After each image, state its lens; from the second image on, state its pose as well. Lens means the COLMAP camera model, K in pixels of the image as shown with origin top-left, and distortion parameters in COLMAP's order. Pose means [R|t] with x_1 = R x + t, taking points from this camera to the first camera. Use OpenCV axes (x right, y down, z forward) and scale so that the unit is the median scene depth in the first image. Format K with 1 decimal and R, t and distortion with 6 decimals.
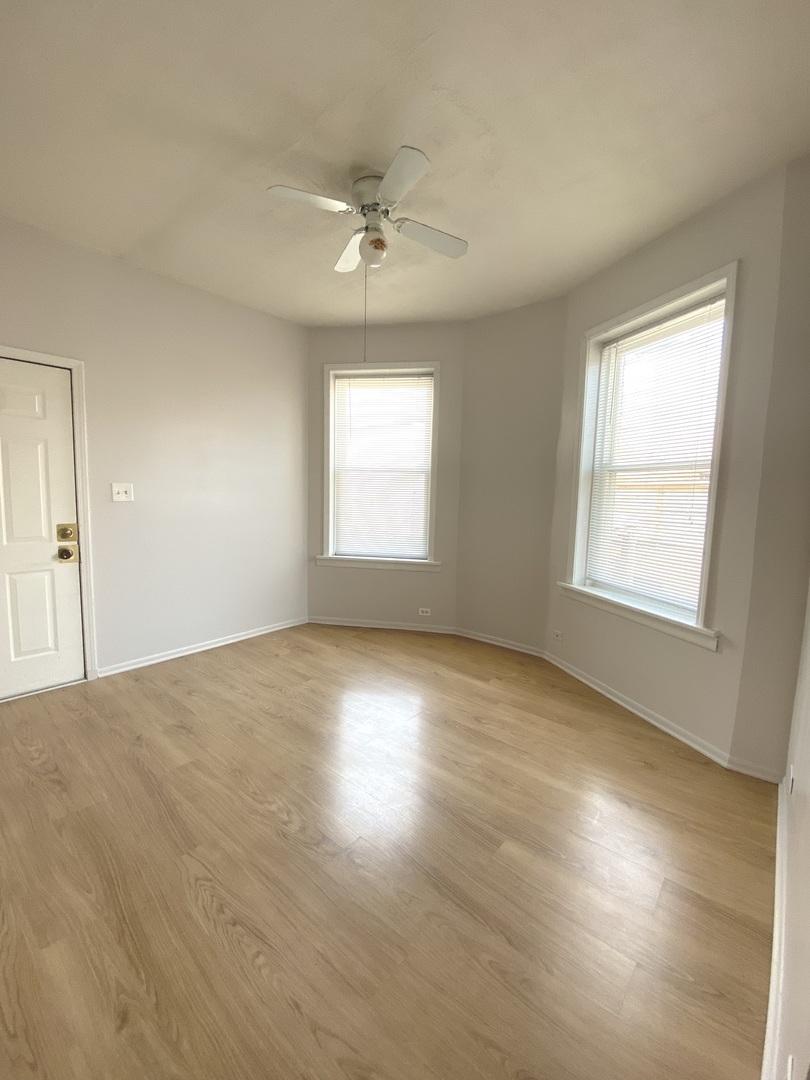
lens RADIAL K [[441.9, 0, 408.0], [0, 441.9, 533.6], [0, 0, 1]] dist [0.020966, -0.017640]
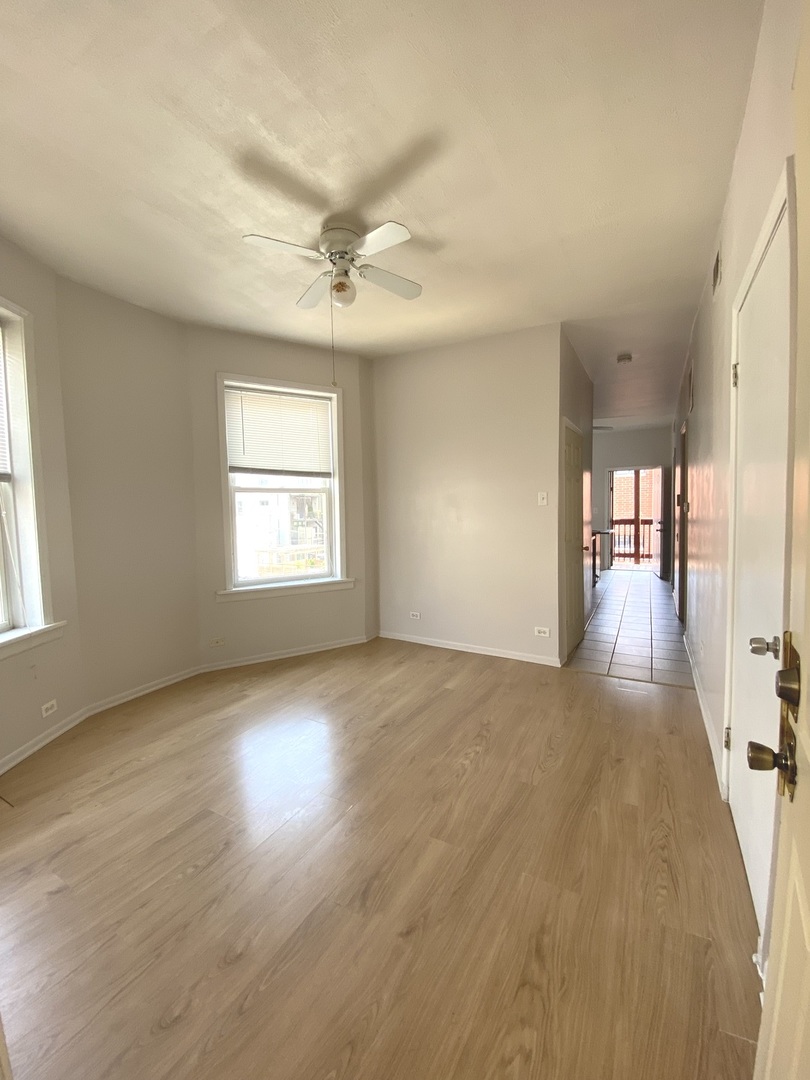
lens RADIAL K [[440.2, 0, 405.7], [0, 440.2, 536.9], [0, 0, 1]] dist [0.016853, -0.018554]
pose [[-0.189338, -0.082419, 0.978447, -1.211323], [0.115094, 0.987739, 0.105474, -0.129382], [-0.975143, 0.132584, -0.177531, 1.108456]]
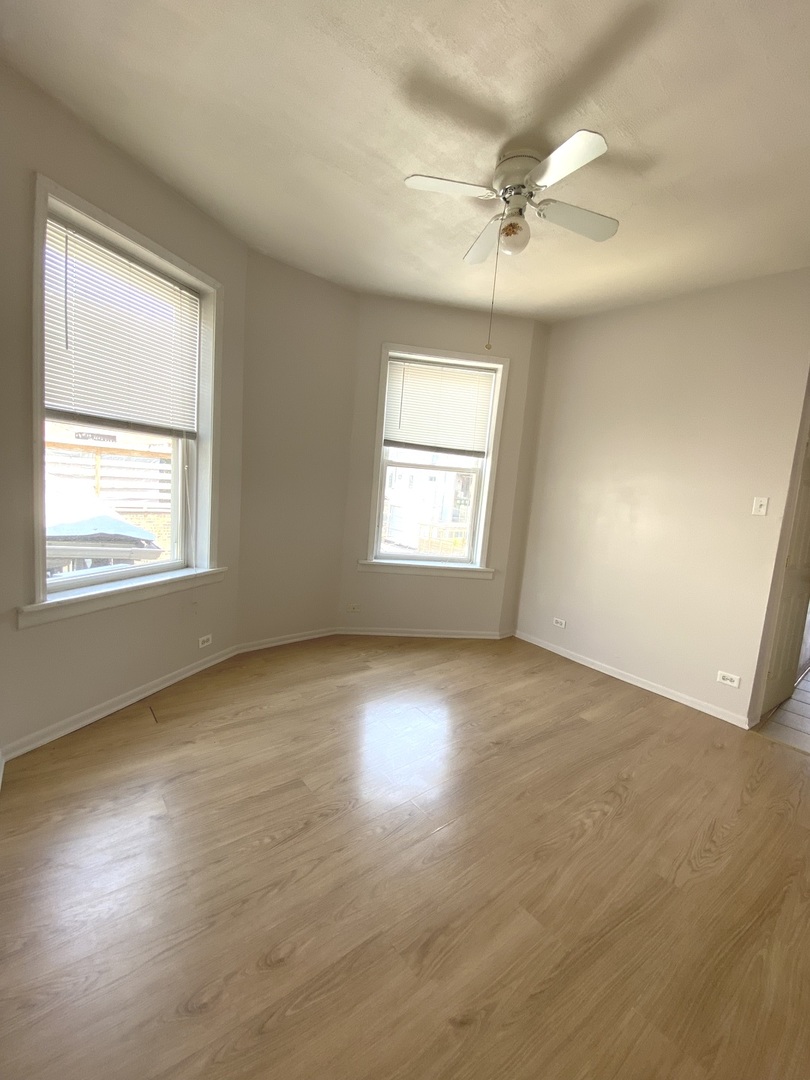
lens RADIAL K [[440.2, 0, 405.7], [0, 440.2, 536.9], [0, 0, 1]] dist [0.016853, -0.018554]
pose [[0.183491, -0.125401, 0.974990, -1.079605], [0.024638, 0.992105, 0.122966, -0.128658], [-0.982713, 0.001459, 0.185132, 1.038581]]
